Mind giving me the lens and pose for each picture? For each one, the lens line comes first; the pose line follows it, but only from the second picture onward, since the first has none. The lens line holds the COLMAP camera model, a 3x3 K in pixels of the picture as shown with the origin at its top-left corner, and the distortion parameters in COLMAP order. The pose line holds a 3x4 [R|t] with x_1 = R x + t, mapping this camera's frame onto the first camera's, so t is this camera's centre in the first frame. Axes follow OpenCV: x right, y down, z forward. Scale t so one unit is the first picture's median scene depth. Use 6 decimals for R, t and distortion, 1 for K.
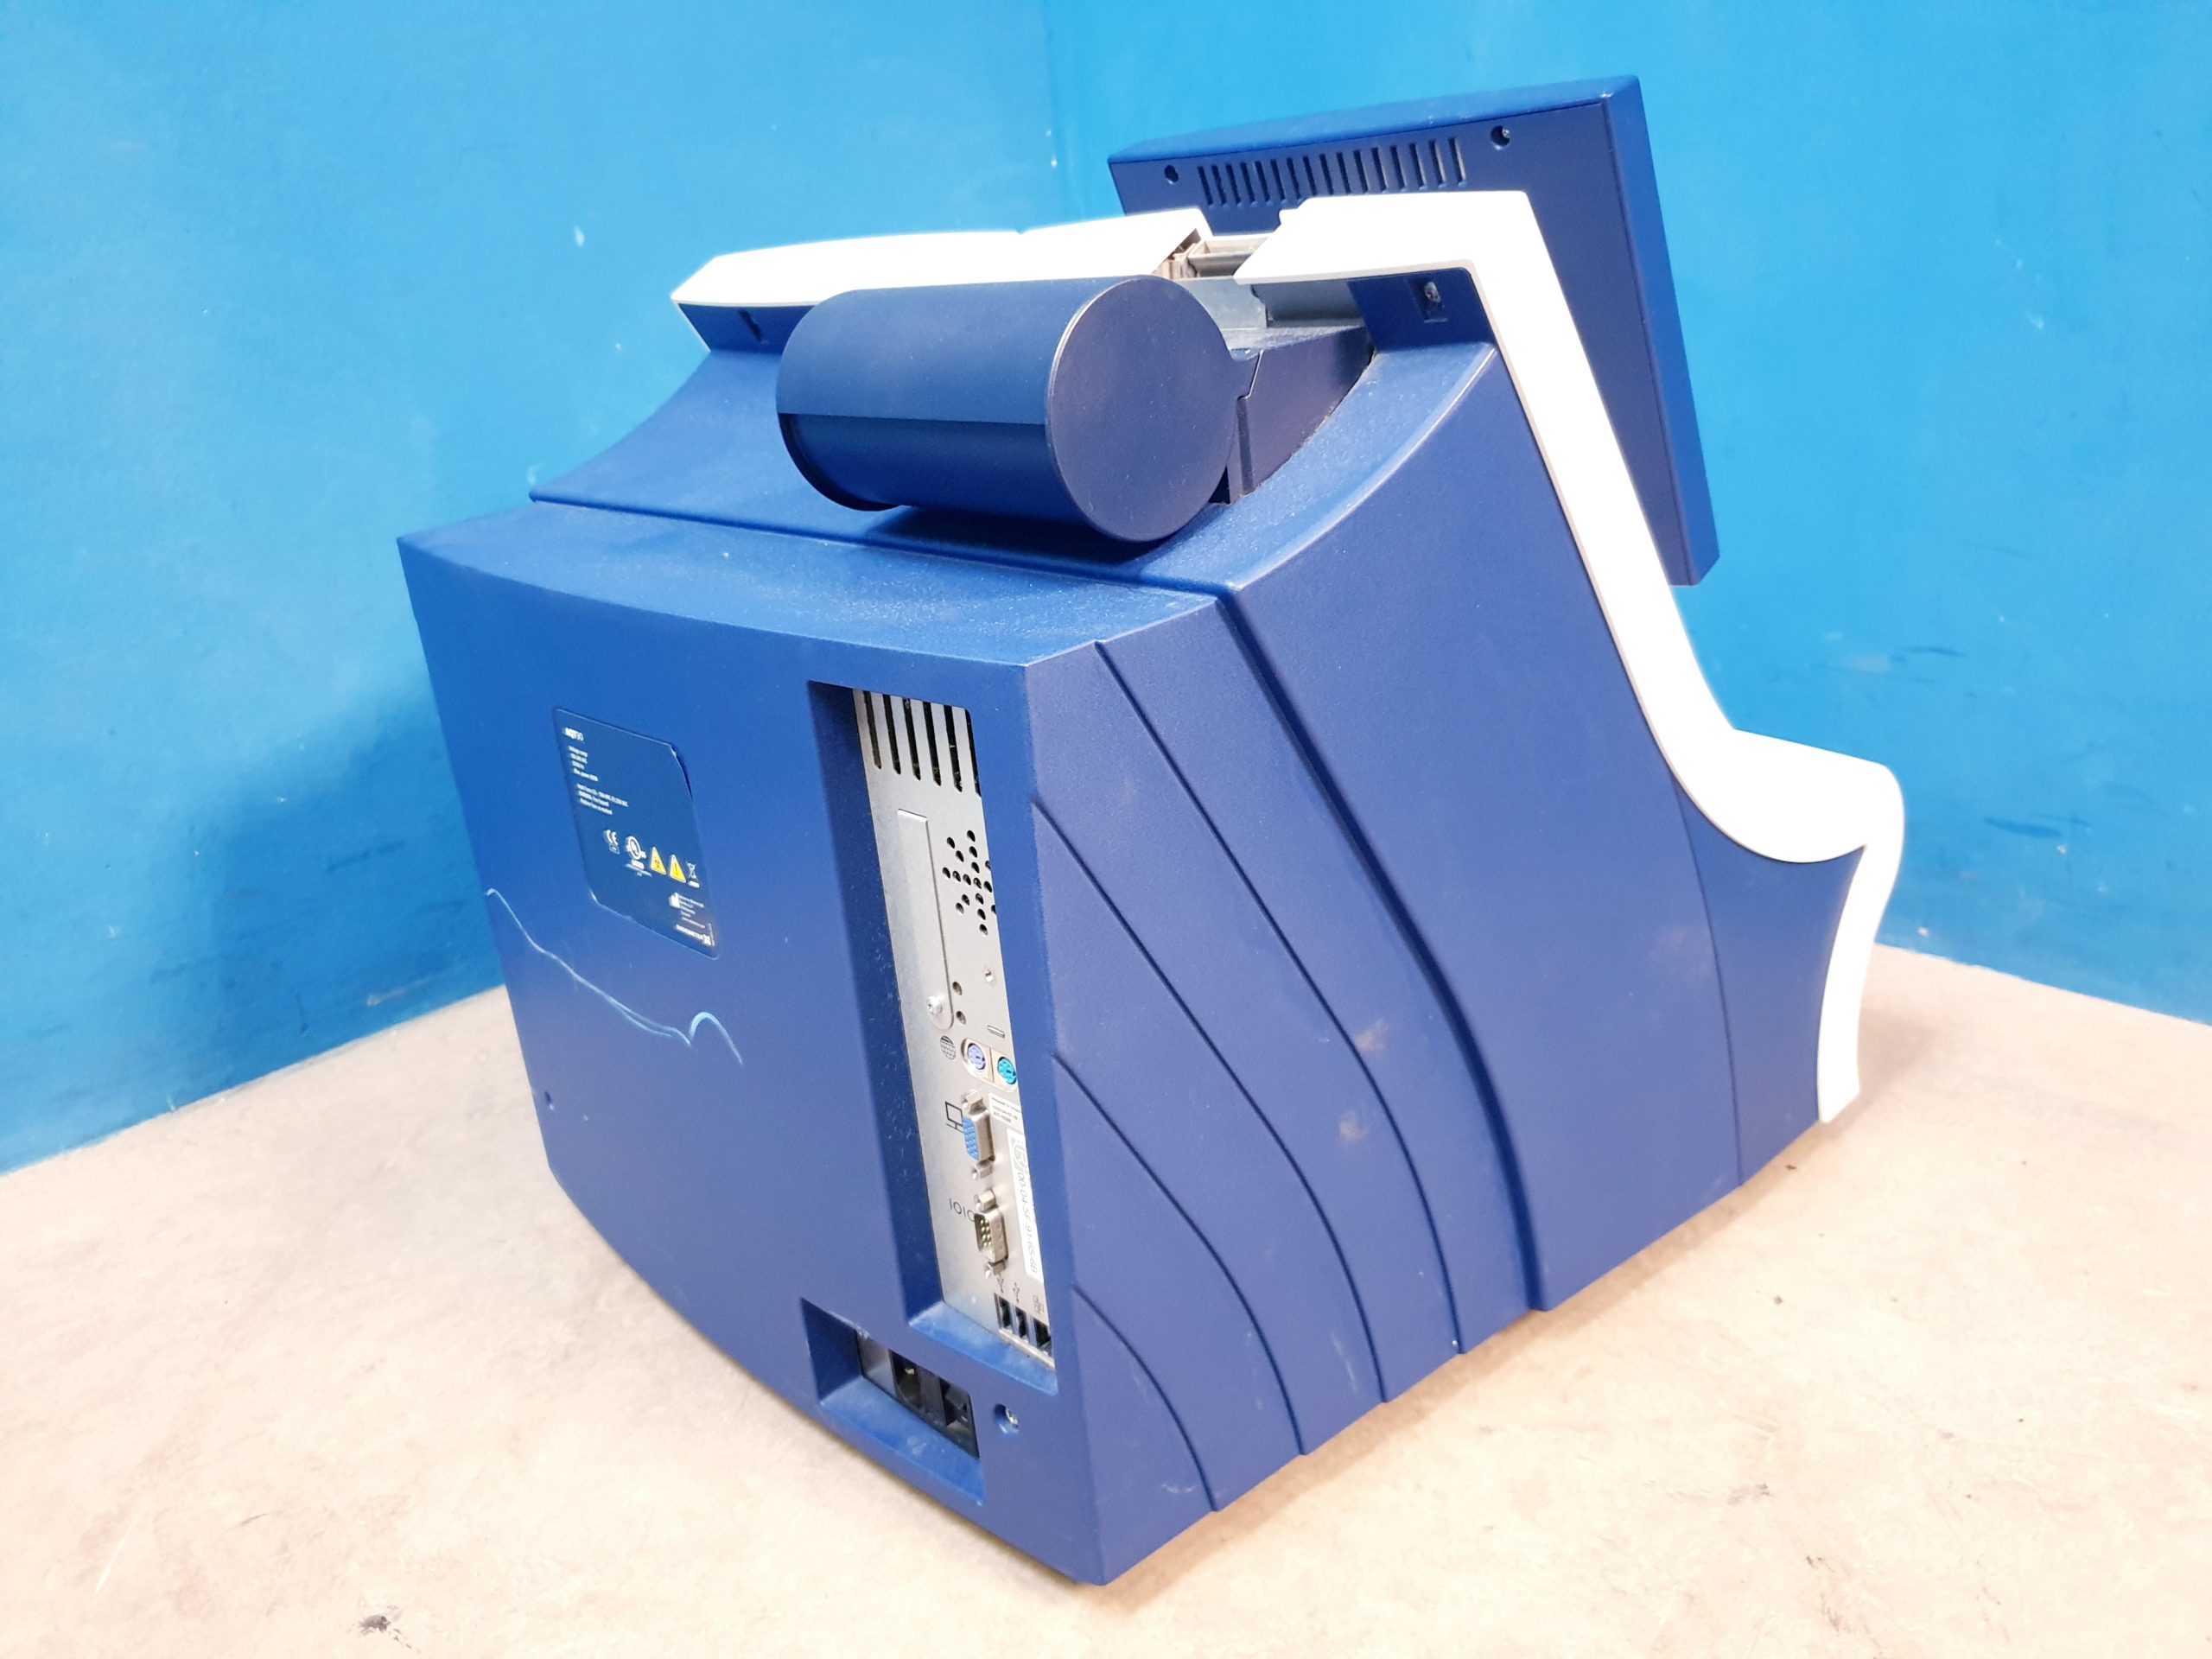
lens RADIAL K [[1702.2, 0, 1113.9], [0, 1702.2, 826.4], [0, 0, 1]] dist [0.000180, 0.016850]
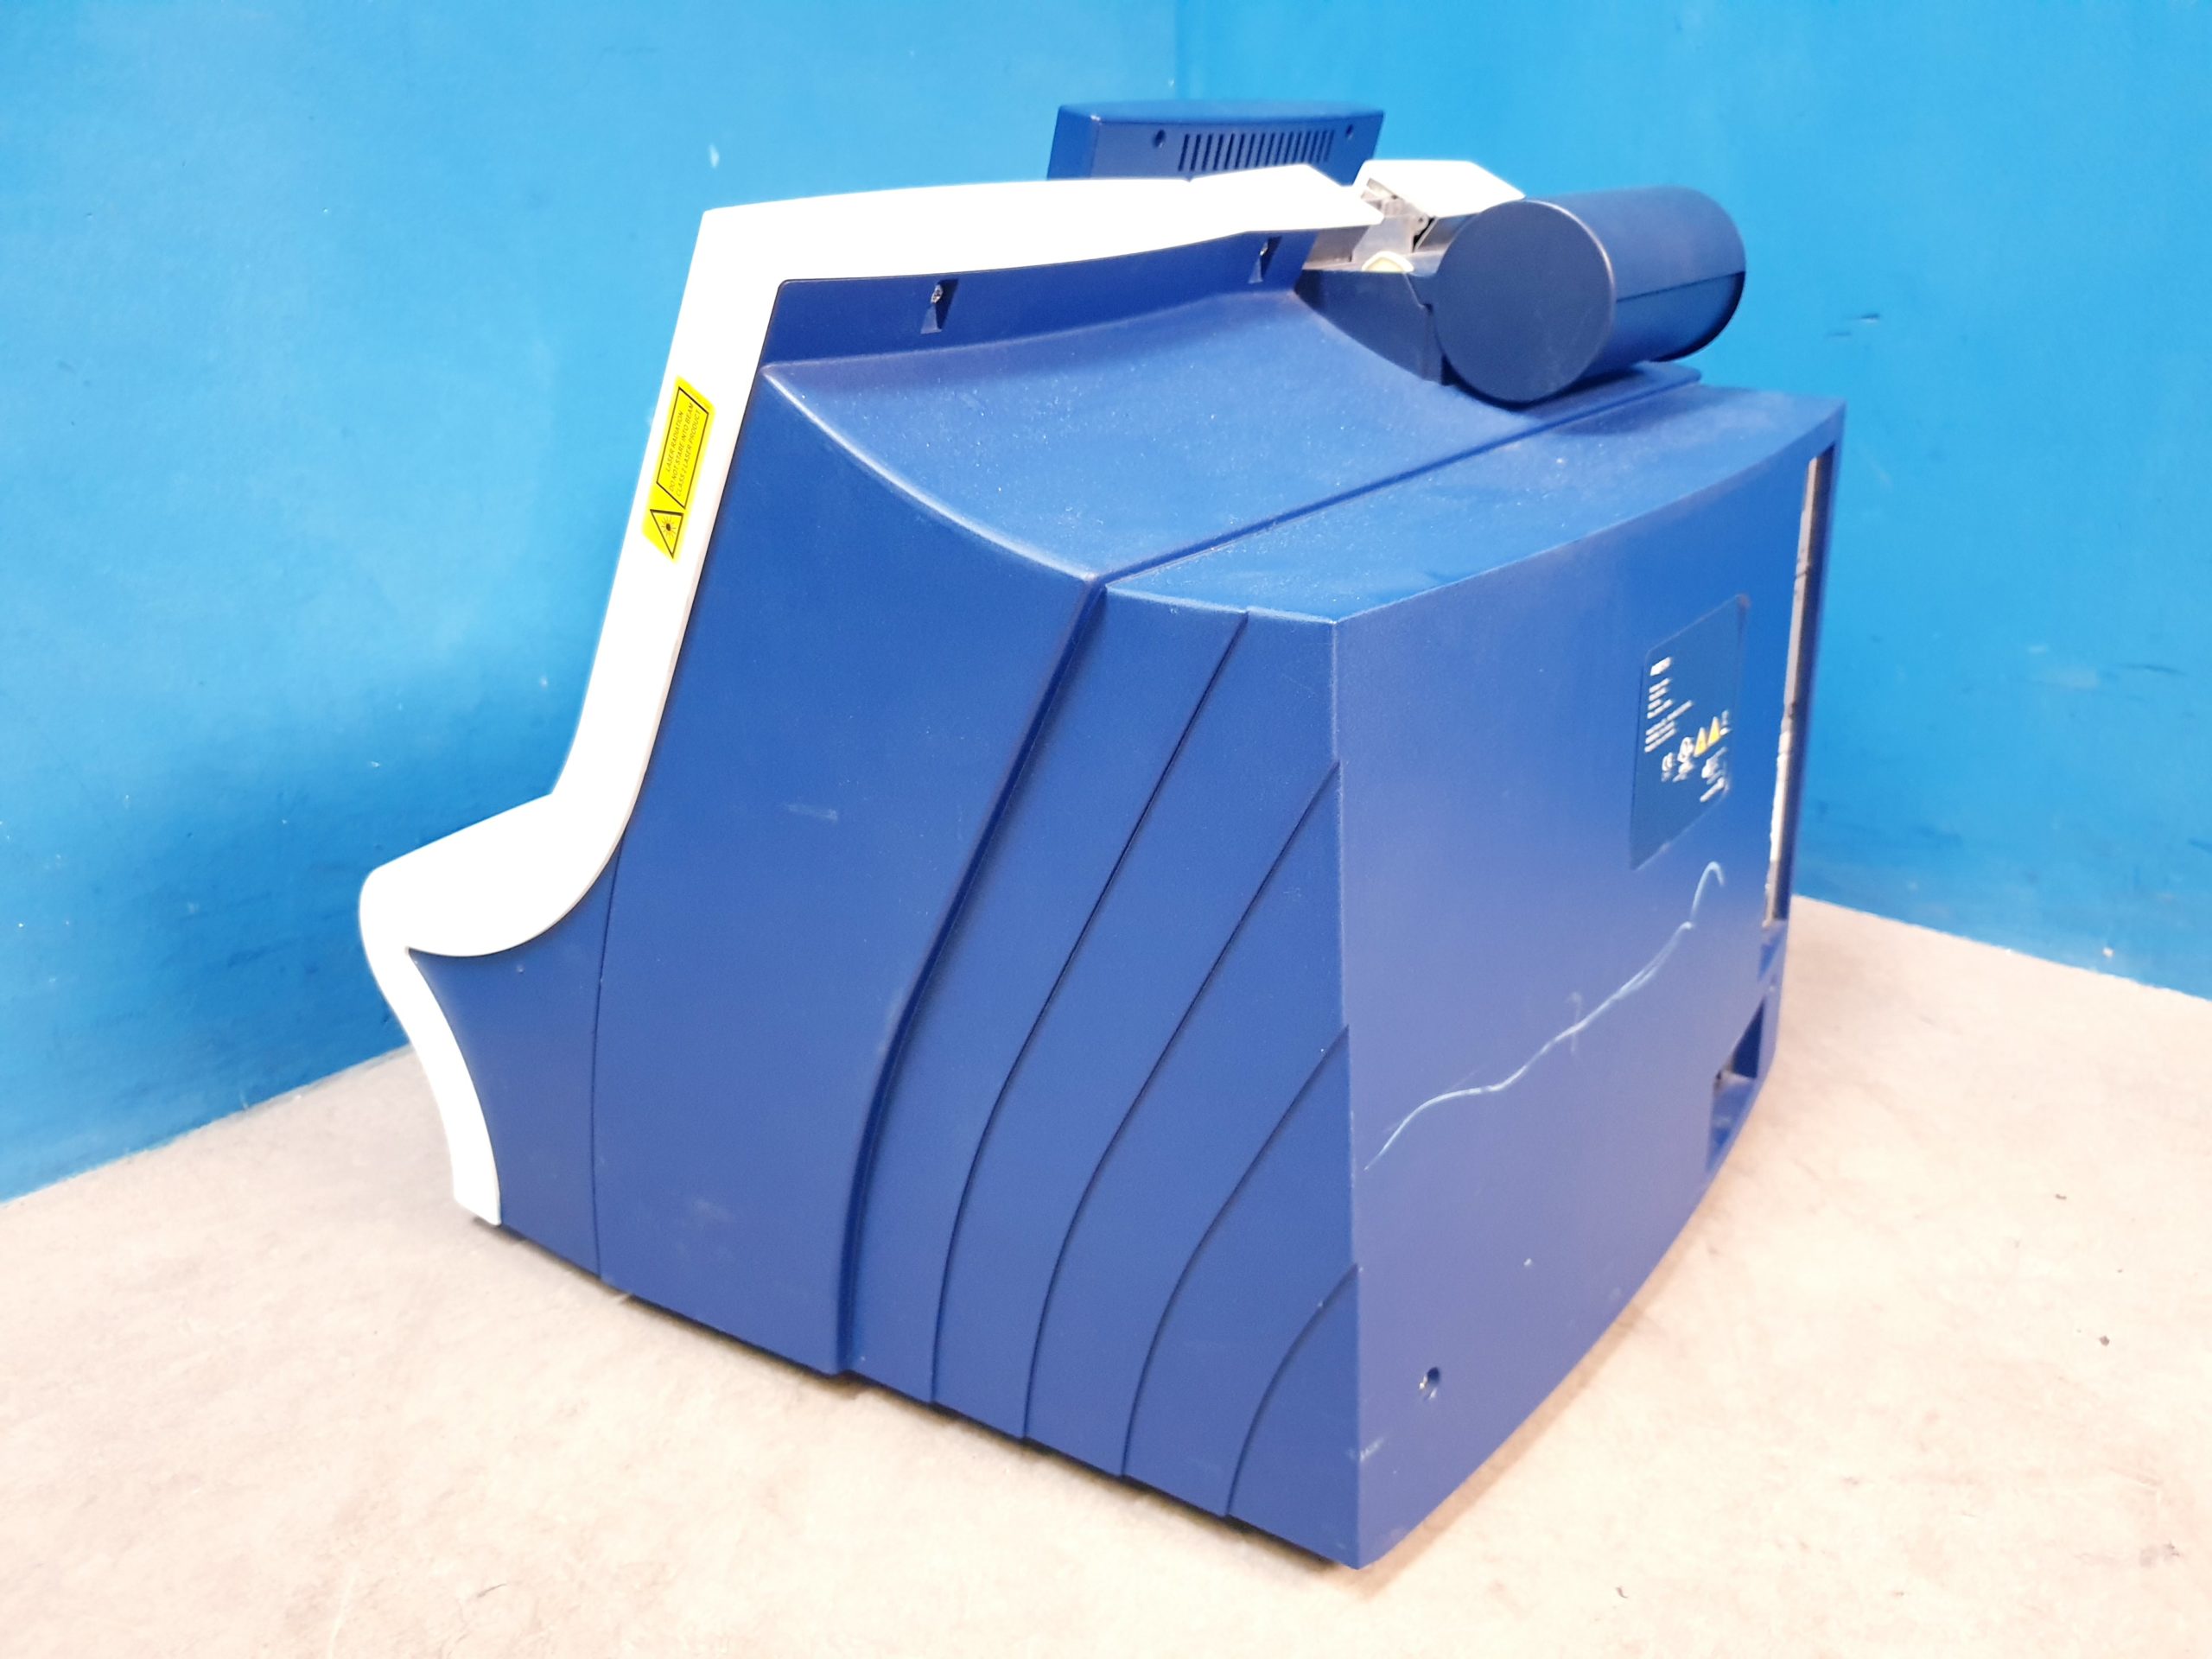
lens RADIAL K [[1710.0, 0, 1144.0], [0, 1710.0, 838.4], [0, 0, 1]] dist [-0.001014, 0.016891]
pose [[0.995038, 0.027723, 0.095557, -0.195825], [-0.029415, 0.999434, 0.016339, -0.004156], [-0.095050, -0.019069, 0.995290, 0.073053]]
